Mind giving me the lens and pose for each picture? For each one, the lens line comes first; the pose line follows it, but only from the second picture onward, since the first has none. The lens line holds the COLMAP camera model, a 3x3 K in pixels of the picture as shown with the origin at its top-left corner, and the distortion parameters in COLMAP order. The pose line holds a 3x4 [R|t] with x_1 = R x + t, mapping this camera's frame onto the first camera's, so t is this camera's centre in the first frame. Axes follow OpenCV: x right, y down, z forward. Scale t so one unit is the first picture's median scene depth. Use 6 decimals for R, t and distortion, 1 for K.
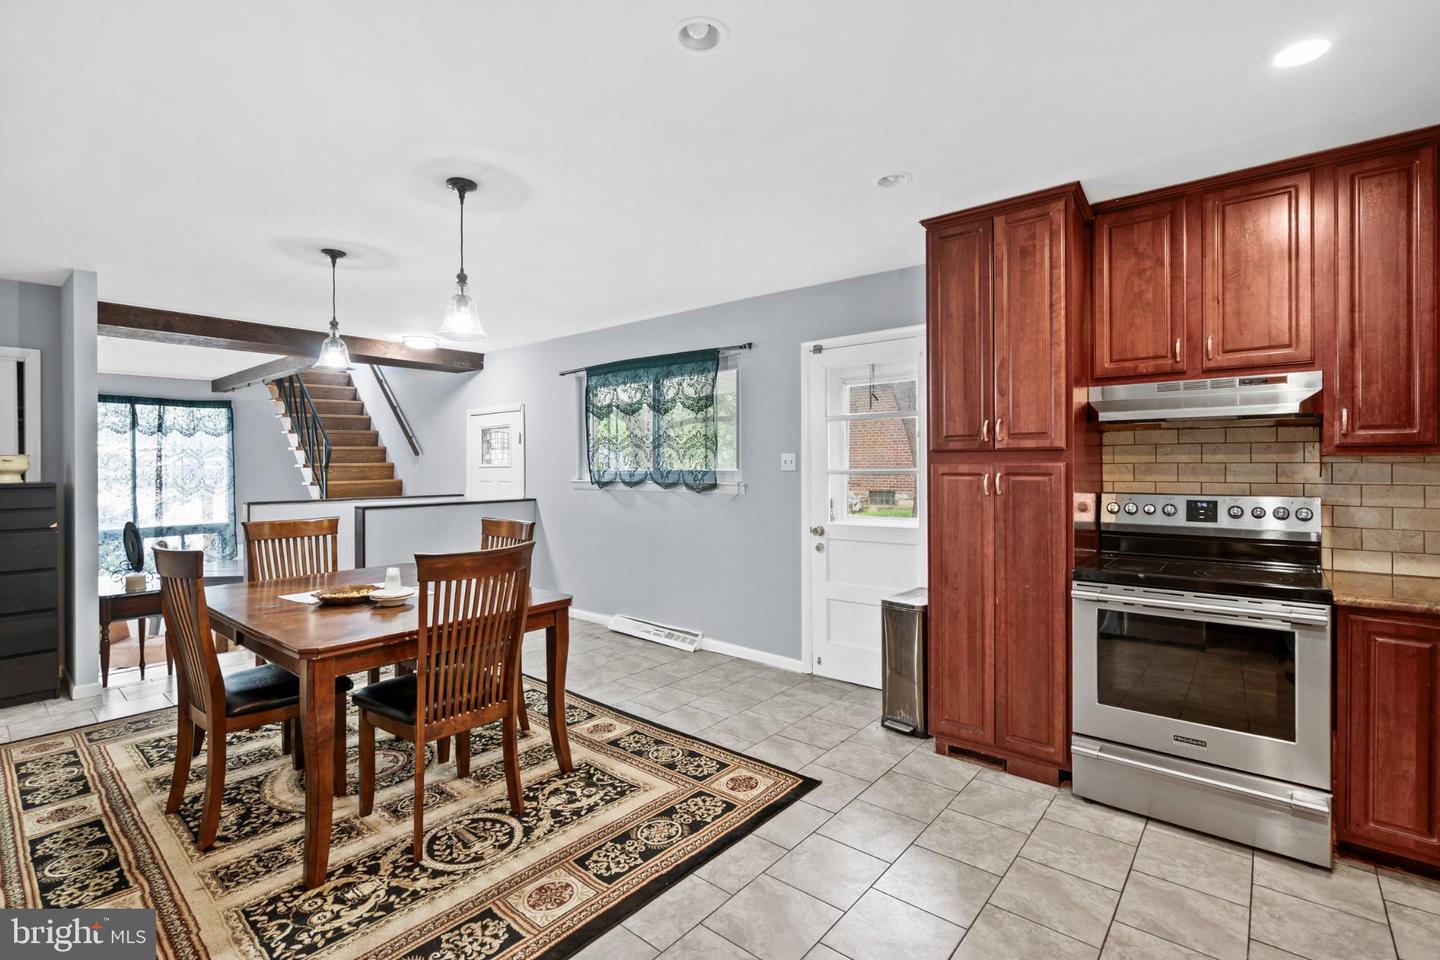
lens RADIAL K [[670.4, 0, 728.4], [0, 670.4, 466.3], [0, 0, 1]] dist [-0.004507, 0.001681]
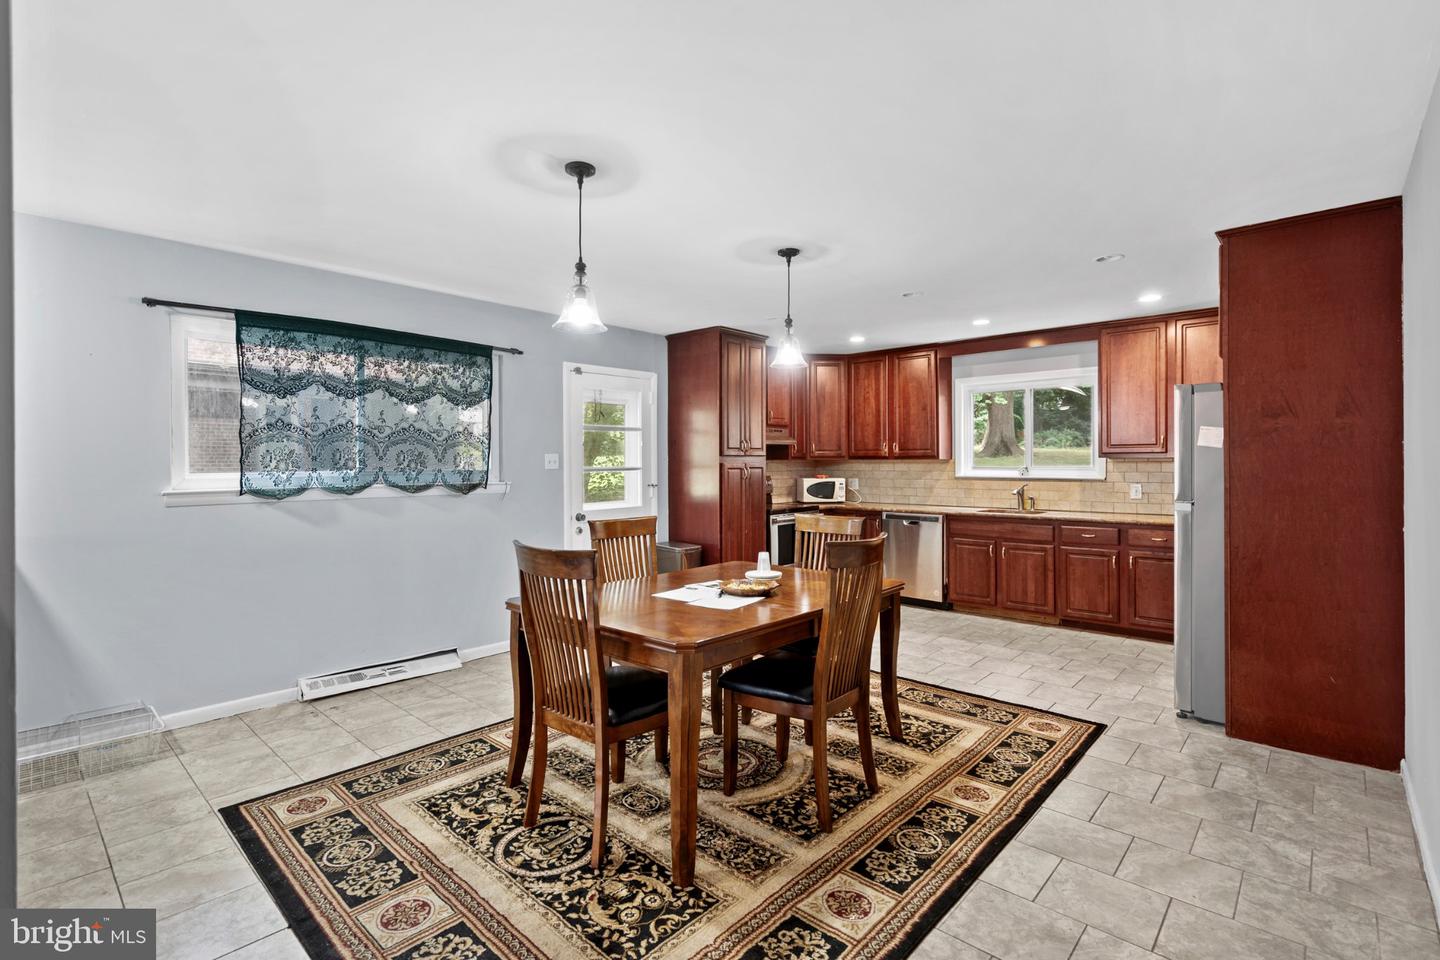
lens RADIAL K [[670.4, 0, 738.4], [0, 670.4, 469.9], [0, 0, 1]] dist [-0.004507, 0.001681]
pose [[0.012344, -0.005108, 0.999911, -1.484895], [0.007259, 0.999961, 0.005019, 0.006228], [-0.999897, 0.007196, 0.012381, 0.930736]]
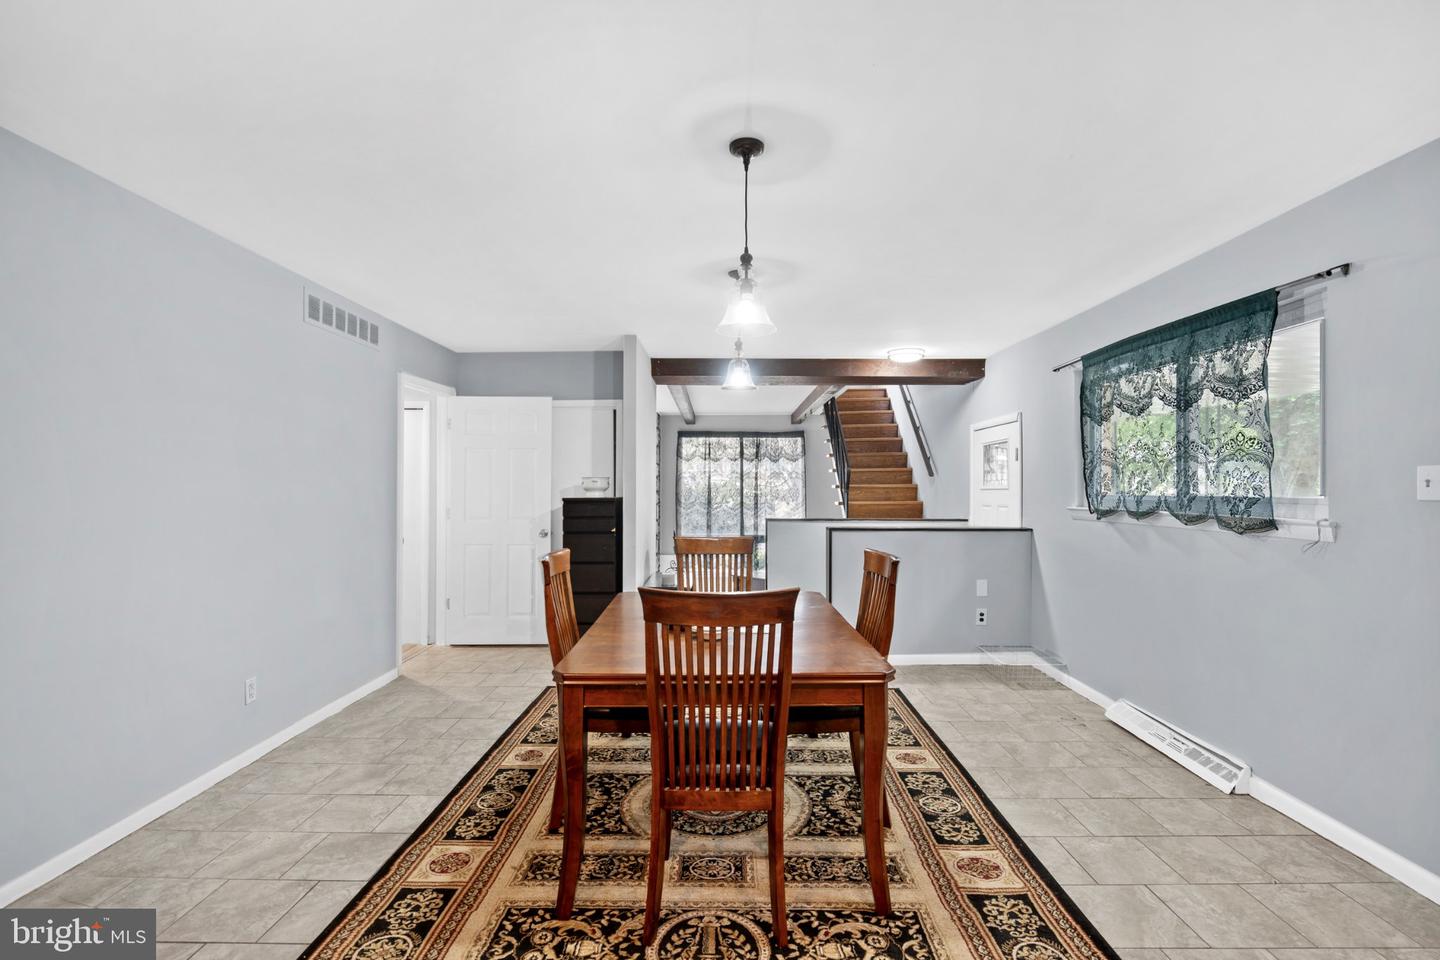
lens RADIAL K [[670.4, 0, 715.2], [0, 670.4, 483.6], [0, 0, 1]] dist [-0.004507, 0.001681]
pose [[0.631477, 0.001804, -0.775393, 0.190425], [-0.007251, 0.999967, -0.003579, -0.000590], [0.775361, 0.007882, 0.631469, 0.383555]]
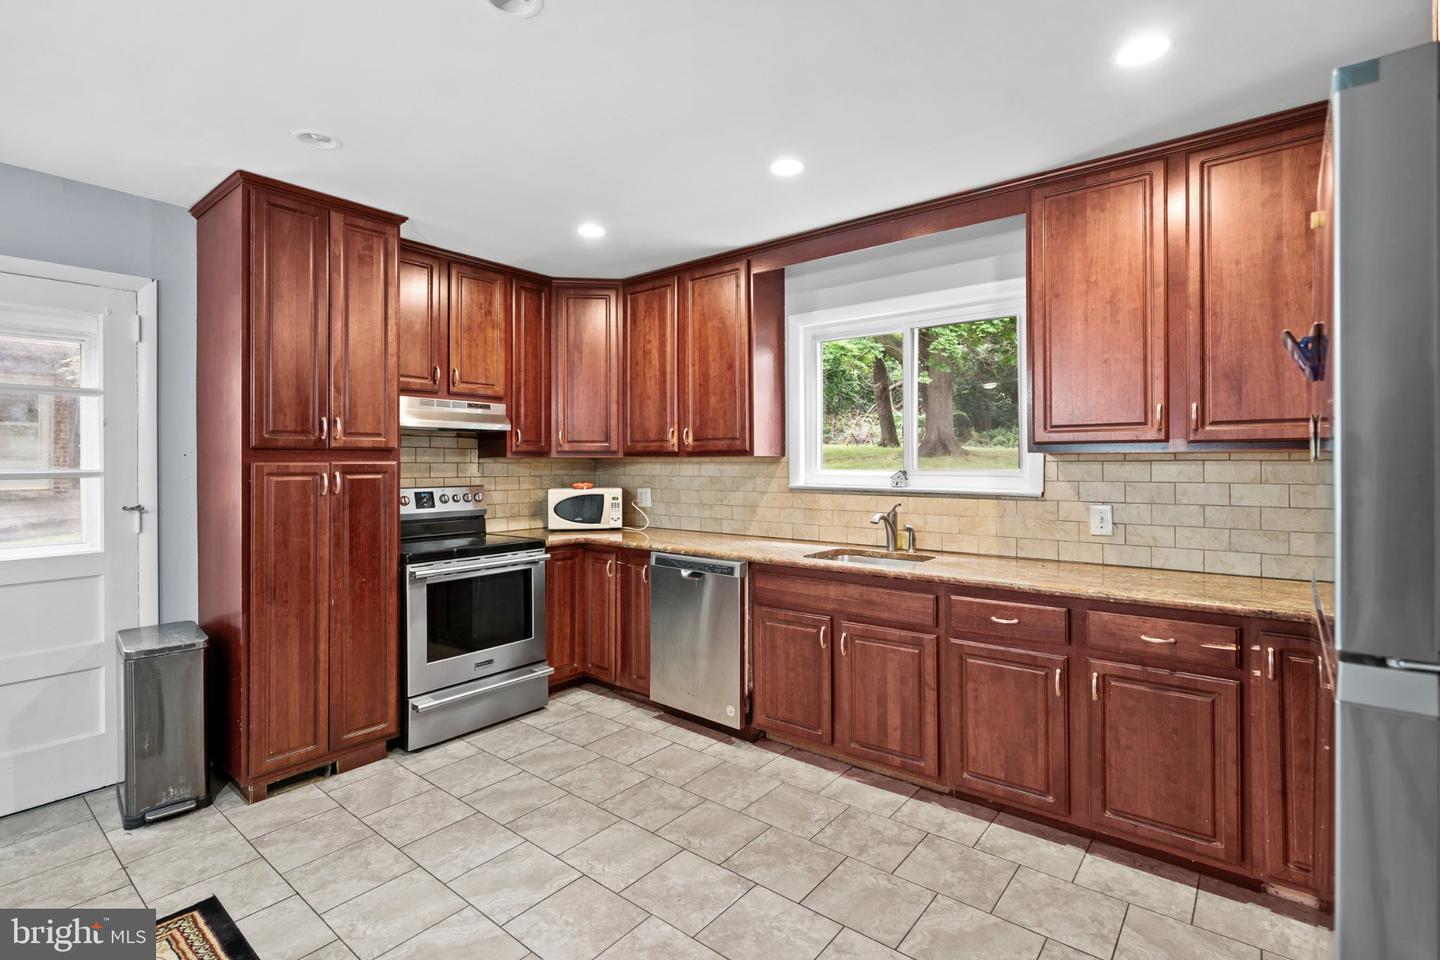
lens RADIAL K [[670.4, 0, 739.2], [0, 670.4, 464.9], [0, 0, 1]] dist [-0.004507, 0.001681]
pose [[-0.045301, 0.003291, 0.998968, -0.557680], [0.005812, 0.999979, -0.003030, 0.006113], [-0.998956, 0.005669, -0.045319, 0.415703]]
